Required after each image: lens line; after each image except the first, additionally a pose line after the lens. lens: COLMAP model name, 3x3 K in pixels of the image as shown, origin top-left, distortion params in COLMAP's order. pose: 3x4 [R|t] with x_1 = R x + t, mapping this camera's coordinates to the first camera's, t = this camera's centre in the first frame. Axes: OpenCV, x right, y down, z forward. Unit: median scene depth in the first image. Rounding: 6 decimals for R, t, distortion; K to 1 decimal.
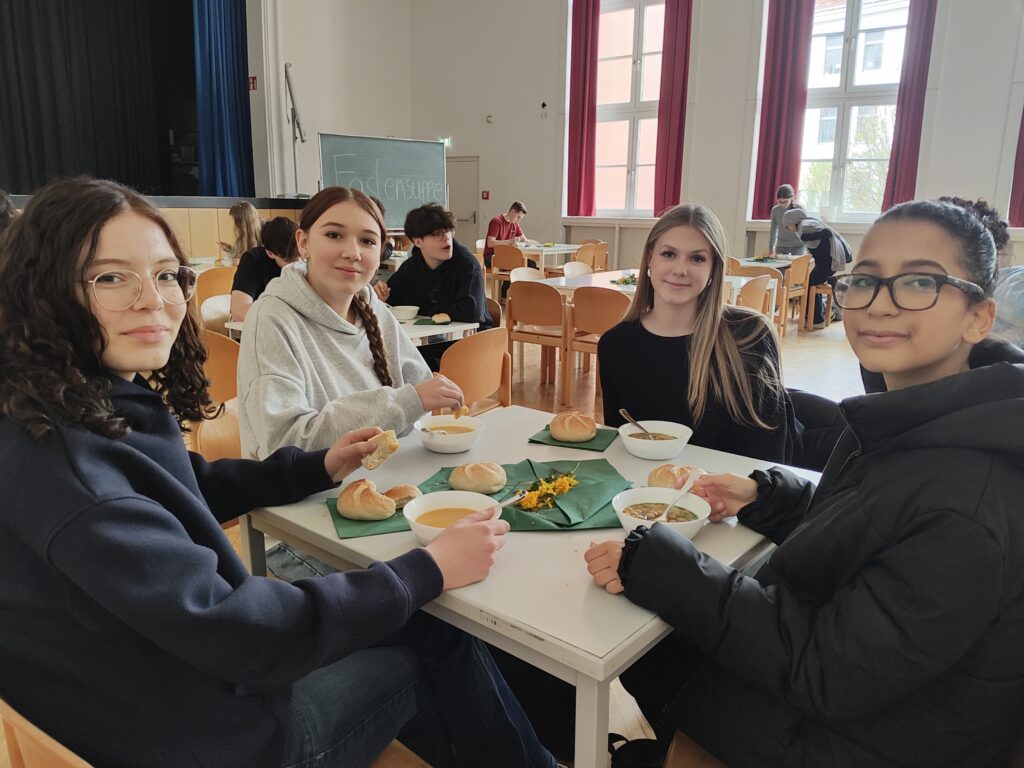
lens RADIAL K [[789.9, 0, 512.0], [0, 789.9, 384.0], [0, 0, 1]] dist [0.082785, -0.209622]
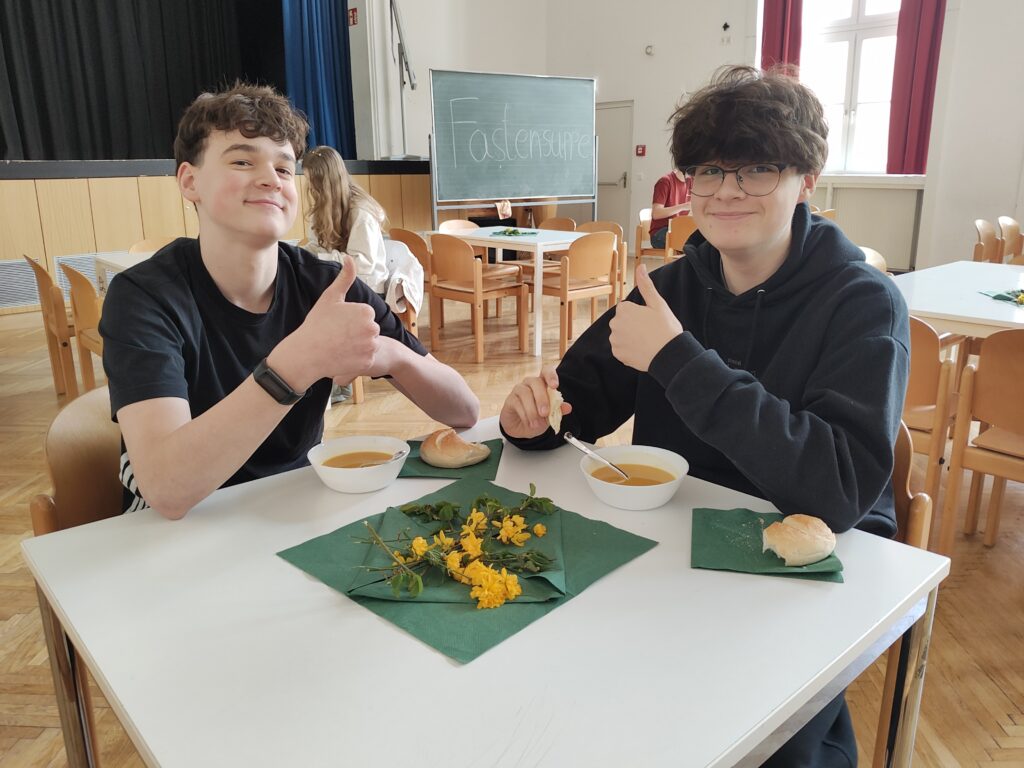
lens RADIAL K [[789.9, 0, 512.0], [0, 789.9, 384.0], [0, 0, 1]] dist [0.082785, -0.209622]
pose [[0.989723, 0.016759, -0.142012, -0.047543], [-0.011738, 0.999278, 0.036123, -0.039657], [0.142515, -0.034085, 0.989206, 0.221971]]
